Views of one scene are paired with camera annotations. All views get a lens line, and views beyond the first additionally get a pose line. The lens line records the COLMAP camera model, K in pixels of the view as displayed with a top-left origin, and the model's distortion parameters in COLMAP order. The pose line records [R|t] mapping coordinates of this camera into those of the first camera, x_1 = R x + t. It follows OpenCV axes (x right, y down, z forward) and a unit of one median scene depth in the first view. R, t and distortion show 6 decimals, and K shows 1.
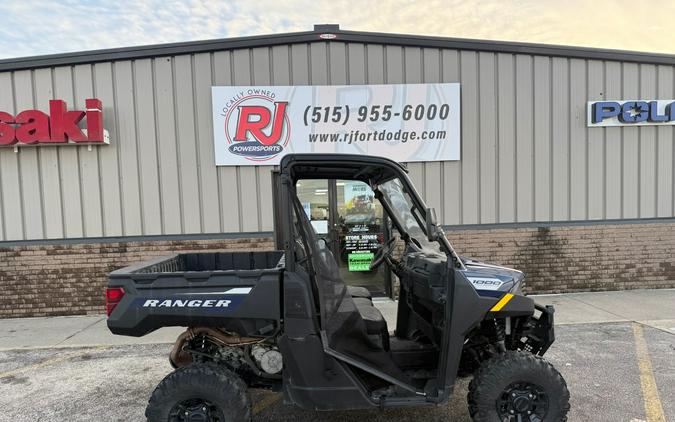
lens RADIAL K [[505.2, 0, 327.4], [0, 505.2, 236.1], [0, 0, 1]] dist [0.036298, -0.022243]
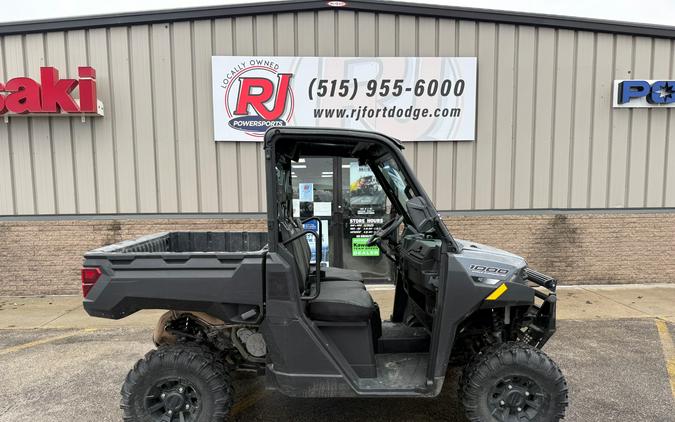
lens RADIAL K [[434.0, 0, 318.2], [0, 434.0, 244.5], [0, 0, 1]] dist [0.015936, -0.005771]
pose [[0.999403, 0.024214, -0.024628, -0.002261], [-0.023189, 0.998887, 0.041084, 0.015885], [0.025596, -0.040489, 0.998852, 0.184857]]
